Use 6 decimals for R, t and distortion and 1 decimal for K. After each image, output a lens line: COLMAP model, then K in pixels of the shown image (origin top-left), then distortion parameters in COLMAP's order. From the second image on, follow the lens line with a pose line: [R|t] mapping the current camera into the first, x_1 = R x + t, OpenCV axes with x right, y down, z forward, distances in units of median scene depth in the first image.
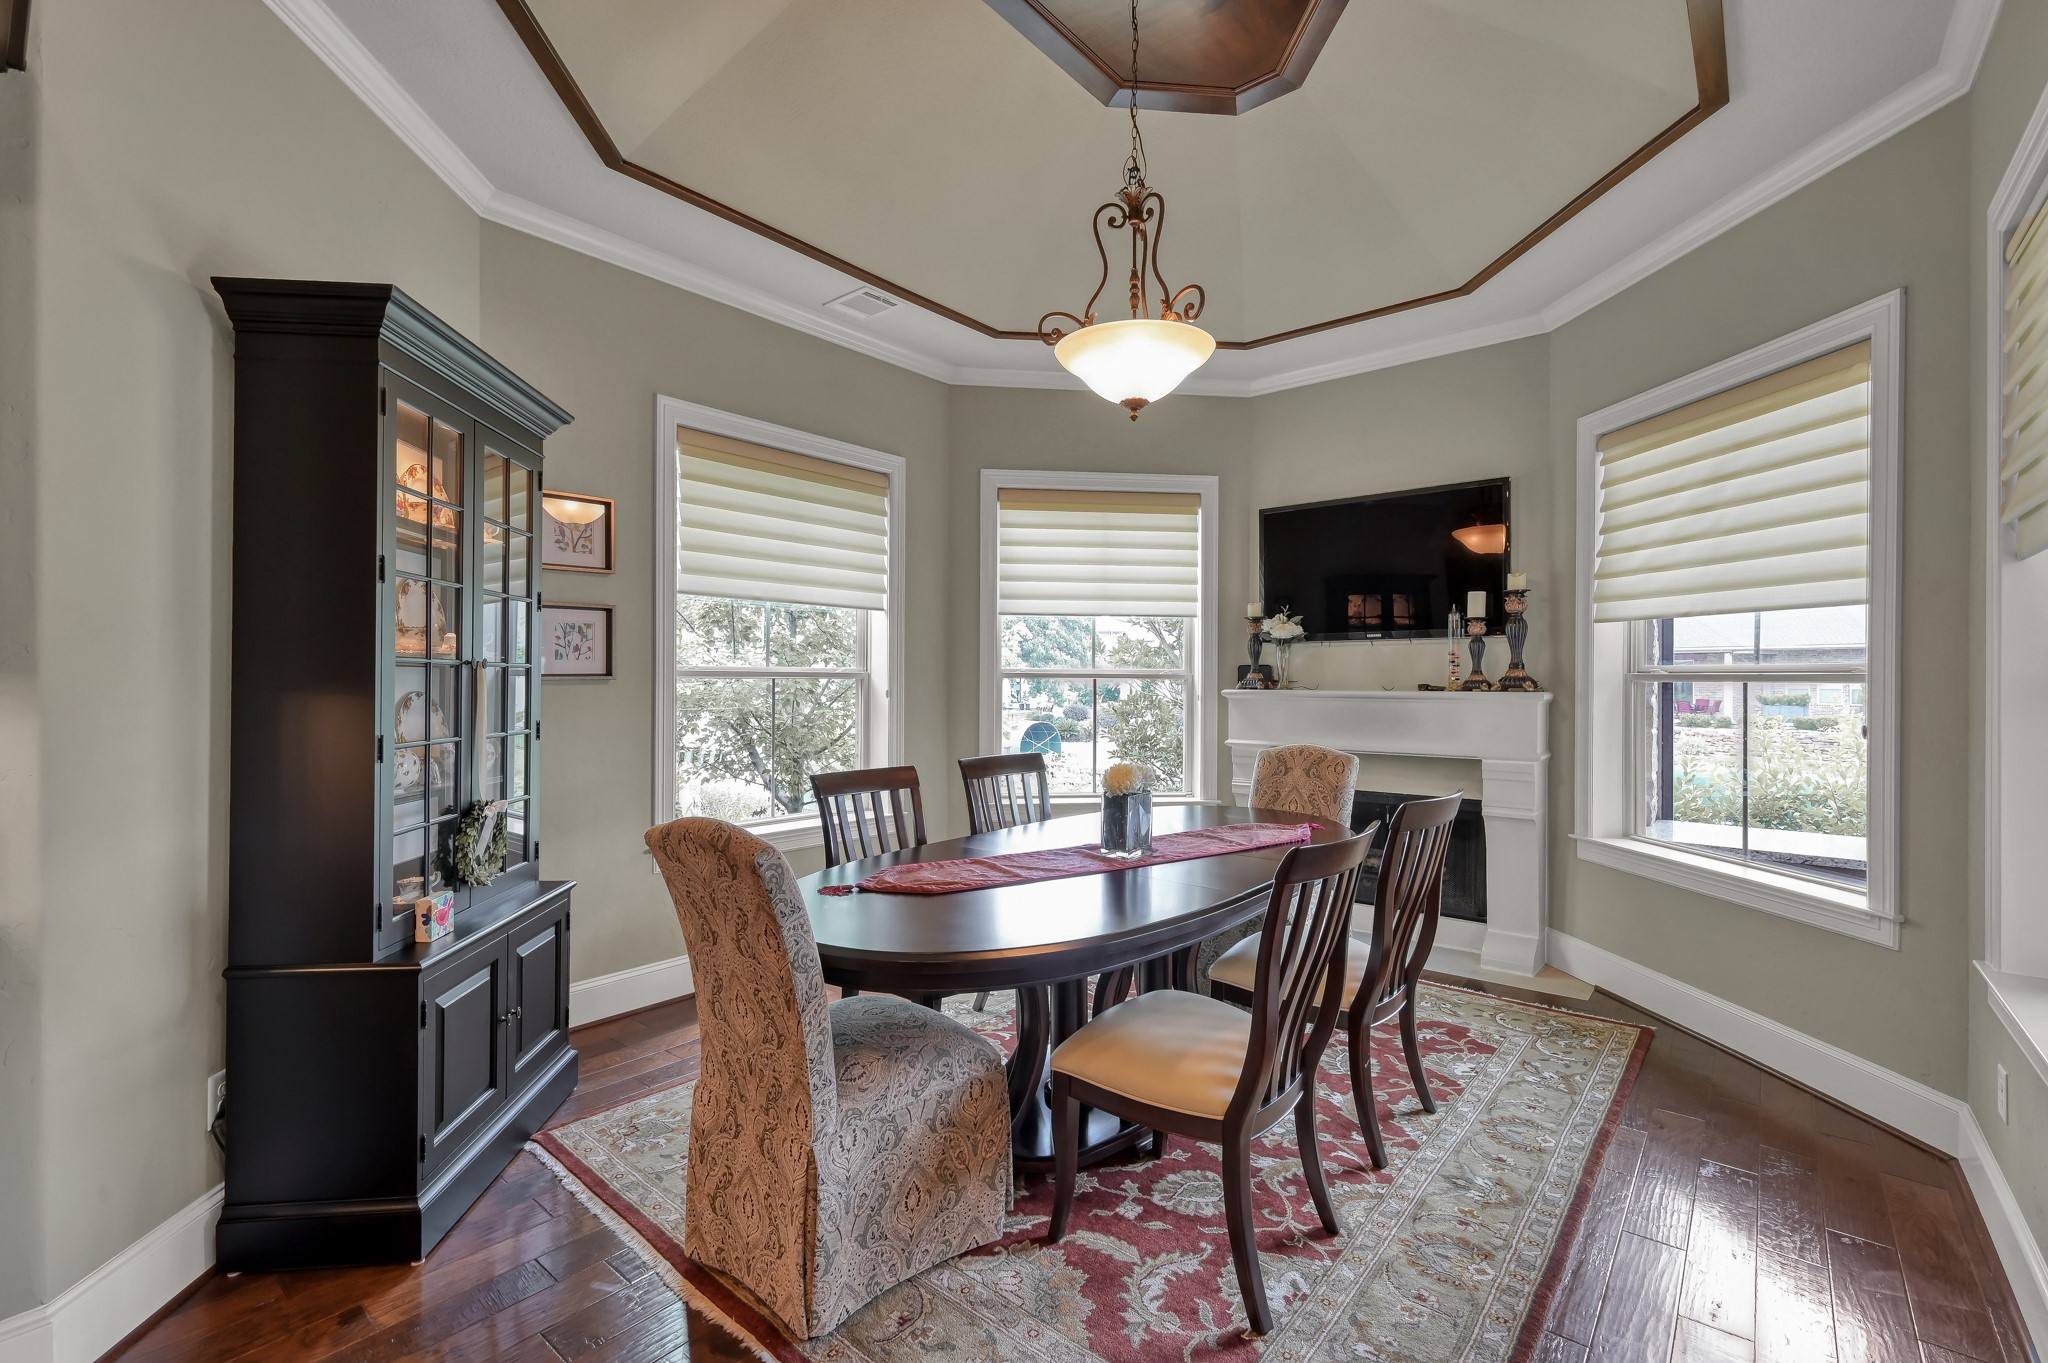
lens RADIAL K [[908.1, 0, 1031.7], [0, 908.1, 674.1], [0, 0, 1]] dist [-0.002592, 0.000181]
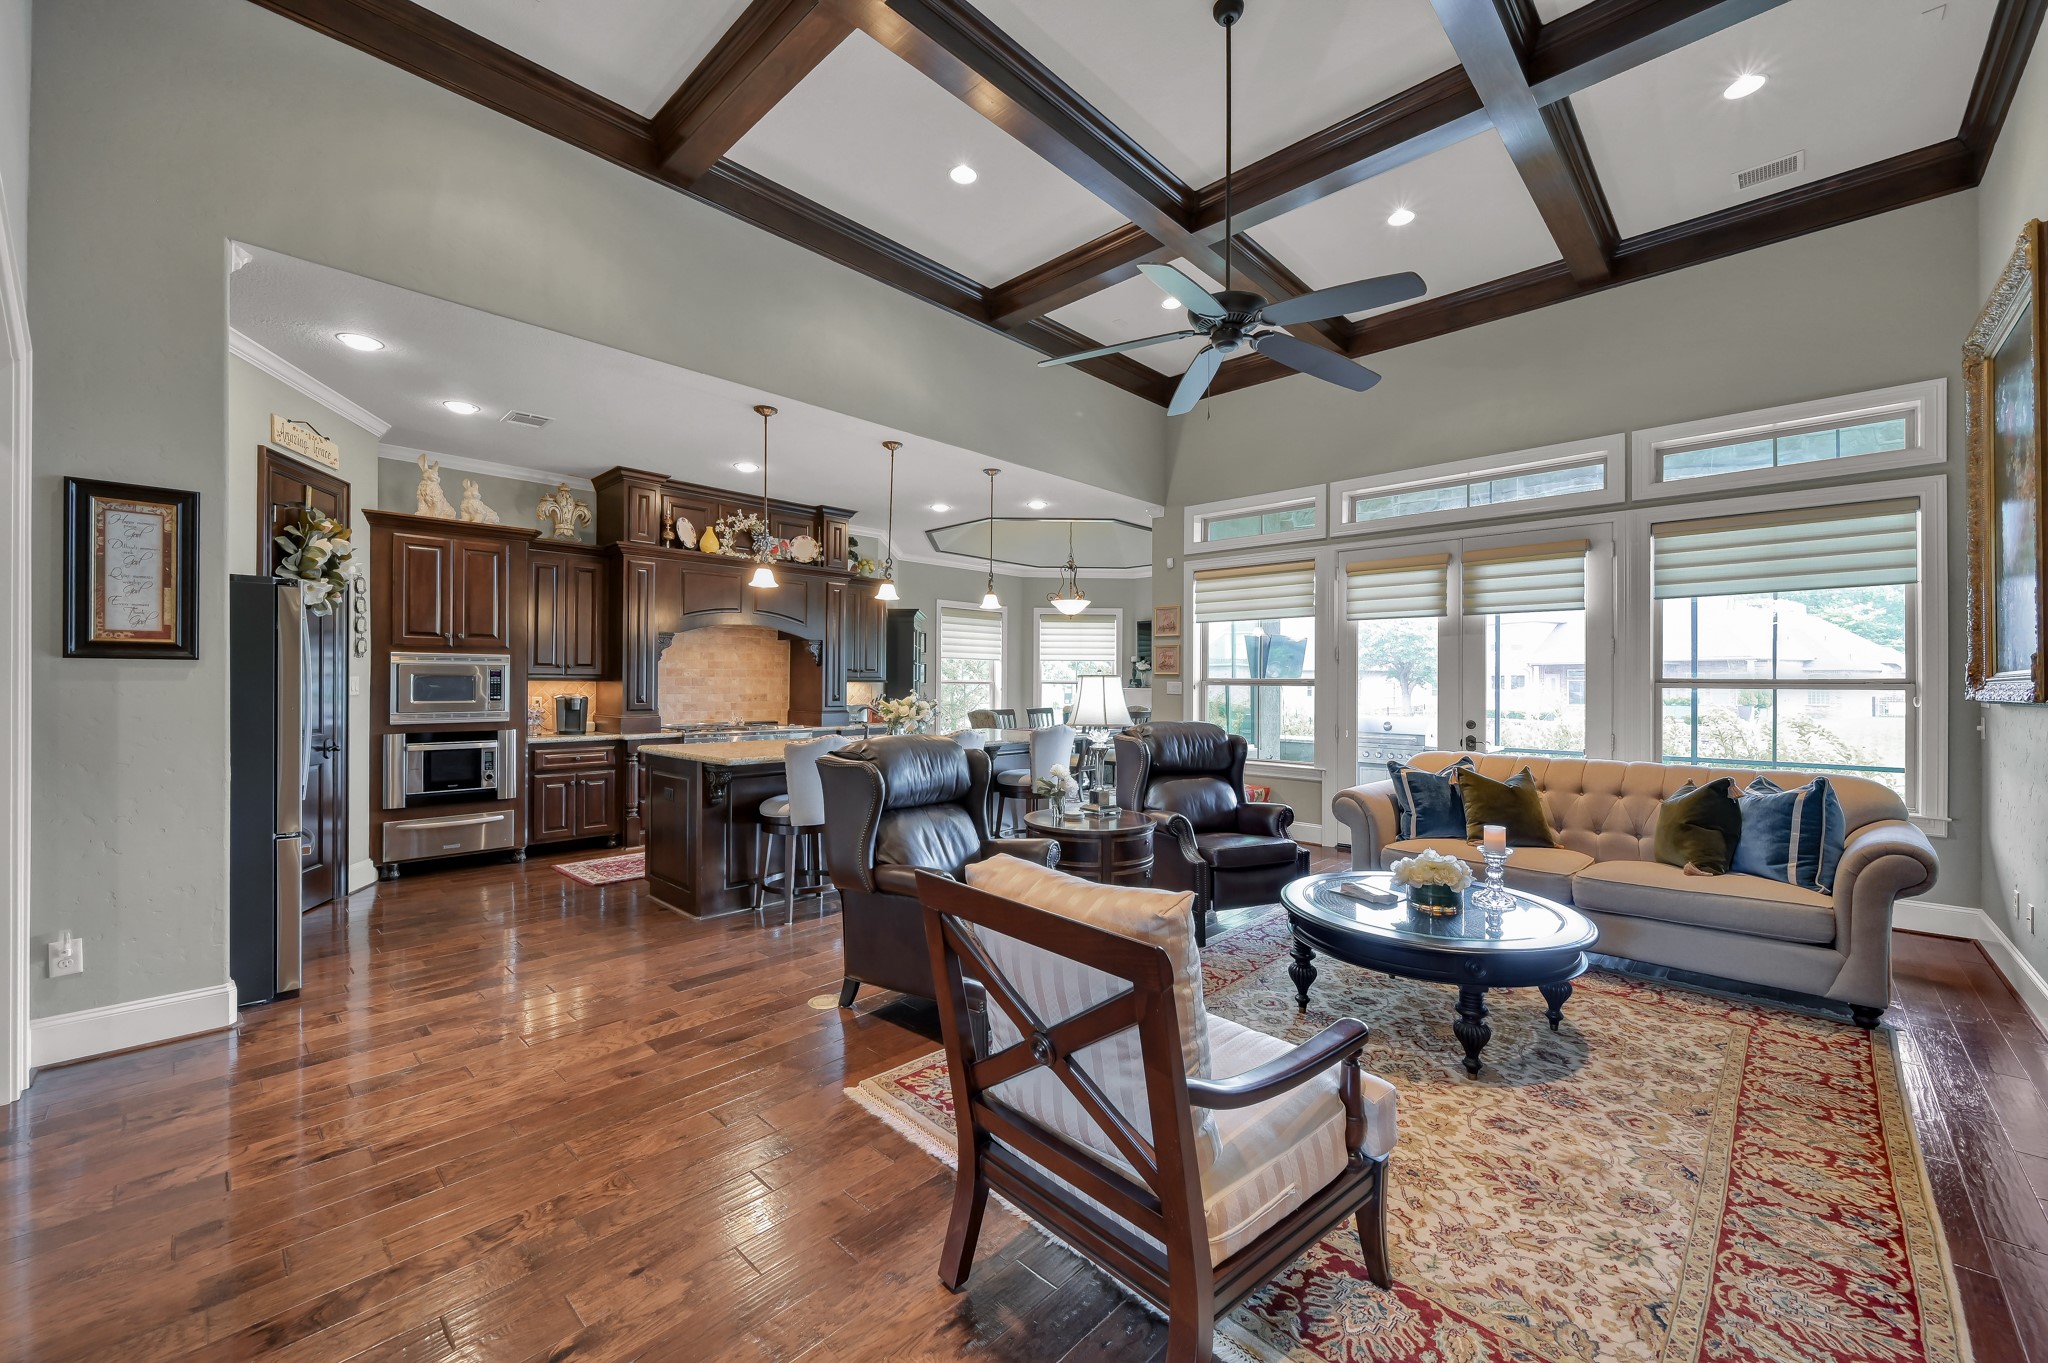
lens RADIAL K [[805.2, 0, 1027.9], [0, 805.2, 680.7], [0, 0, 1]] dist [-0.002553, 0.000527]
pose [[0.997075, 0.000875, -0.076425, 0.128915], [-0.000787, 0.999999, 0.001189, -0.008870], [0.076426, -0.001125, 0.997075, -1.656536]]
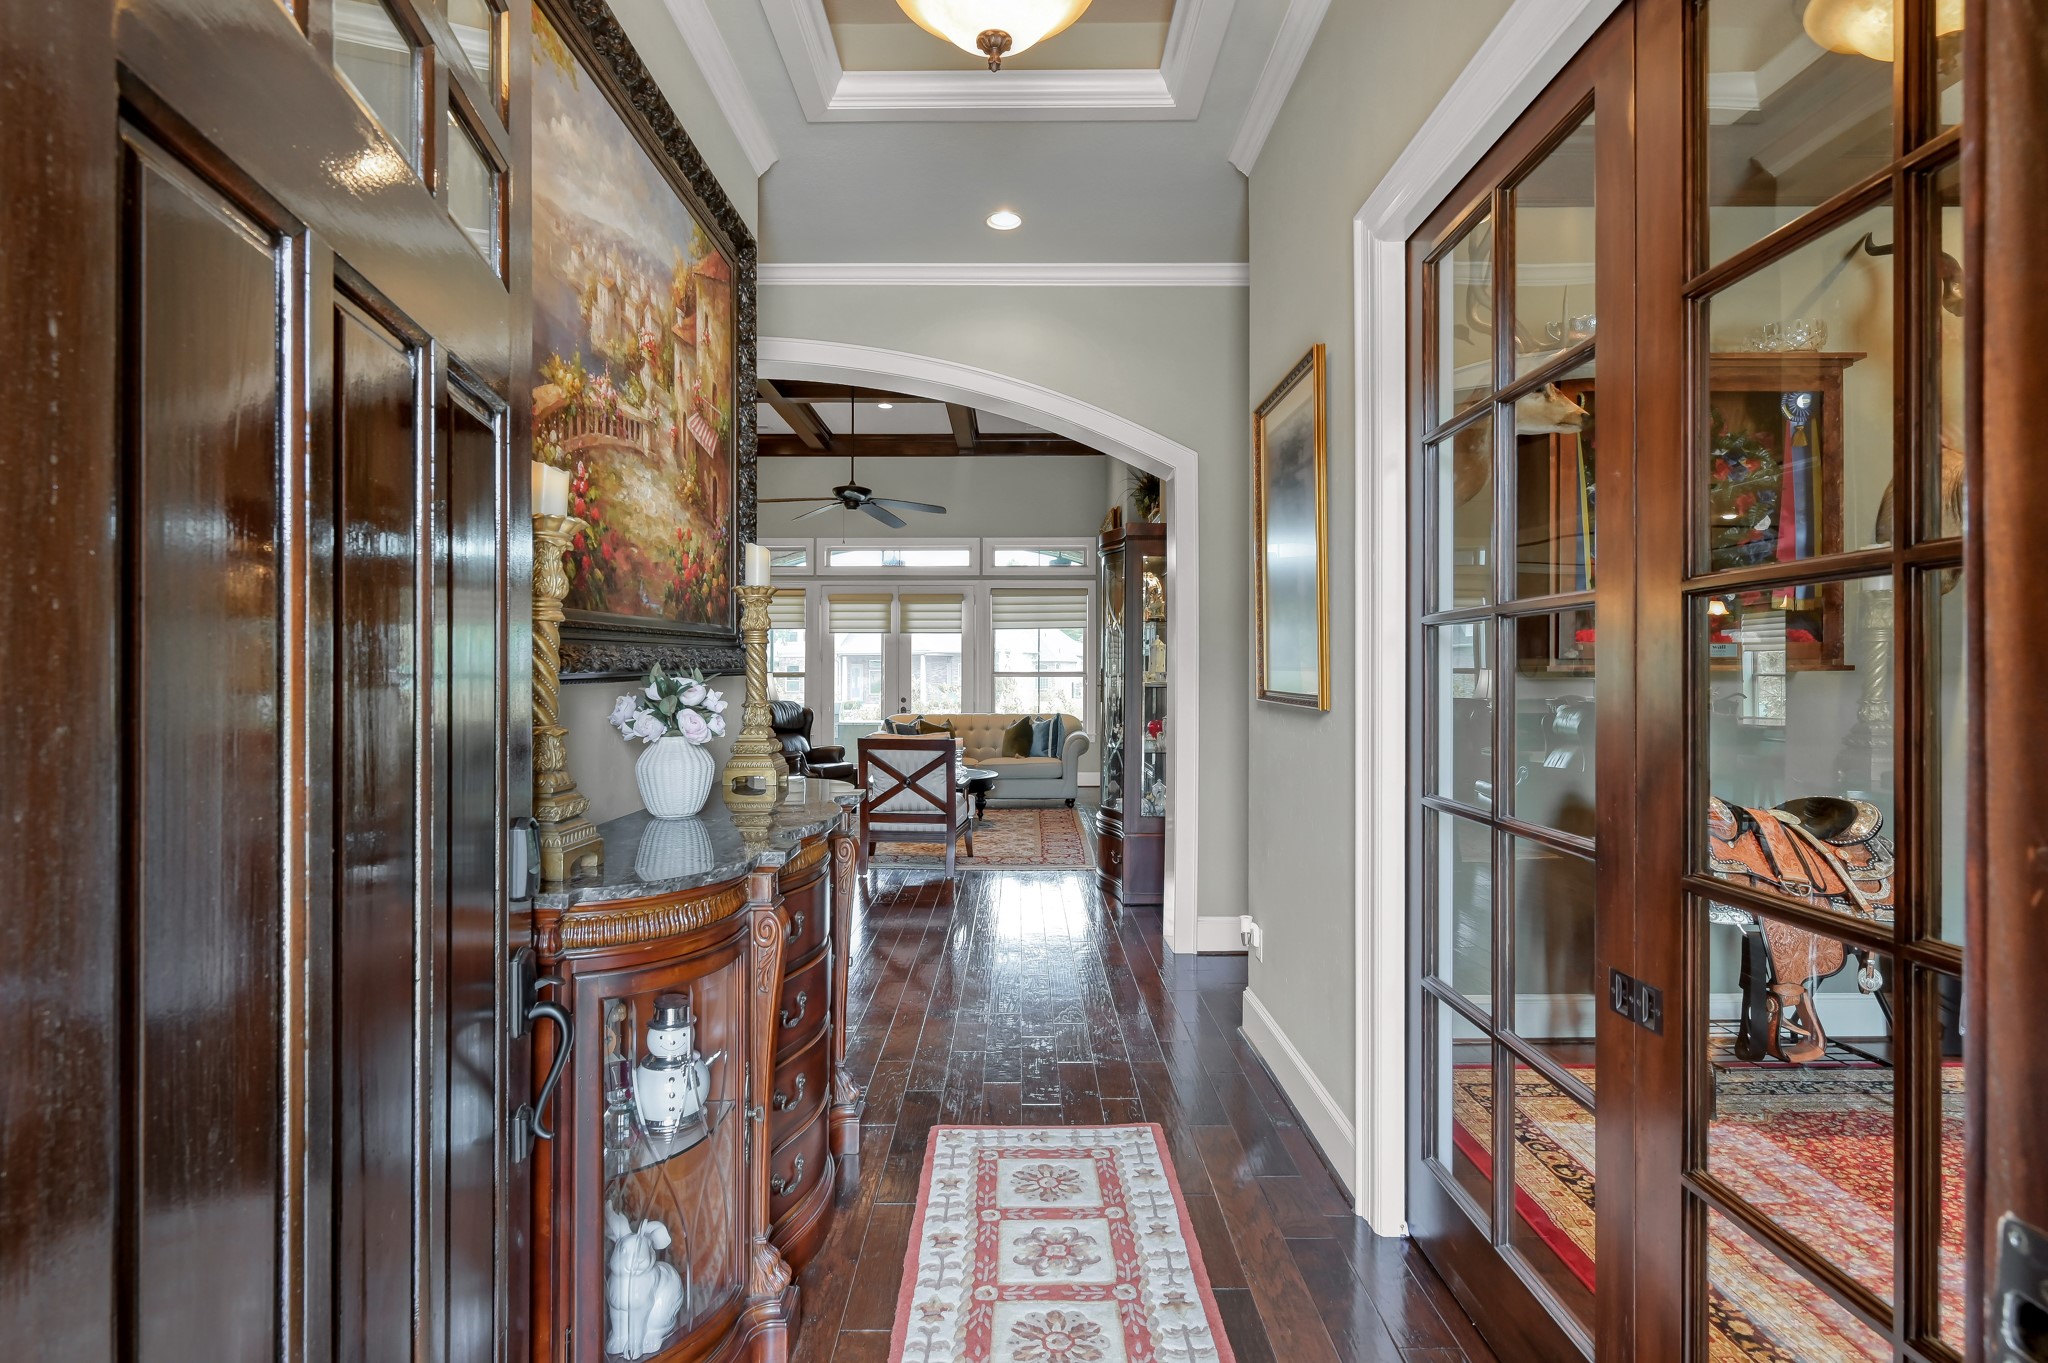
lens RADIAL K [[950.9, 0, 1020.9], [0, 950.9, 673.5], [0, 0, 1]] dist [-0.002768, 0.000741]
pose [[0.777104, -0.001921, 0.629369, -0.639845], [-0.001049, 0.999990, 0.004347, -0.018113], [-0.629371, -0.004038, 0.777095, -2.504126]]
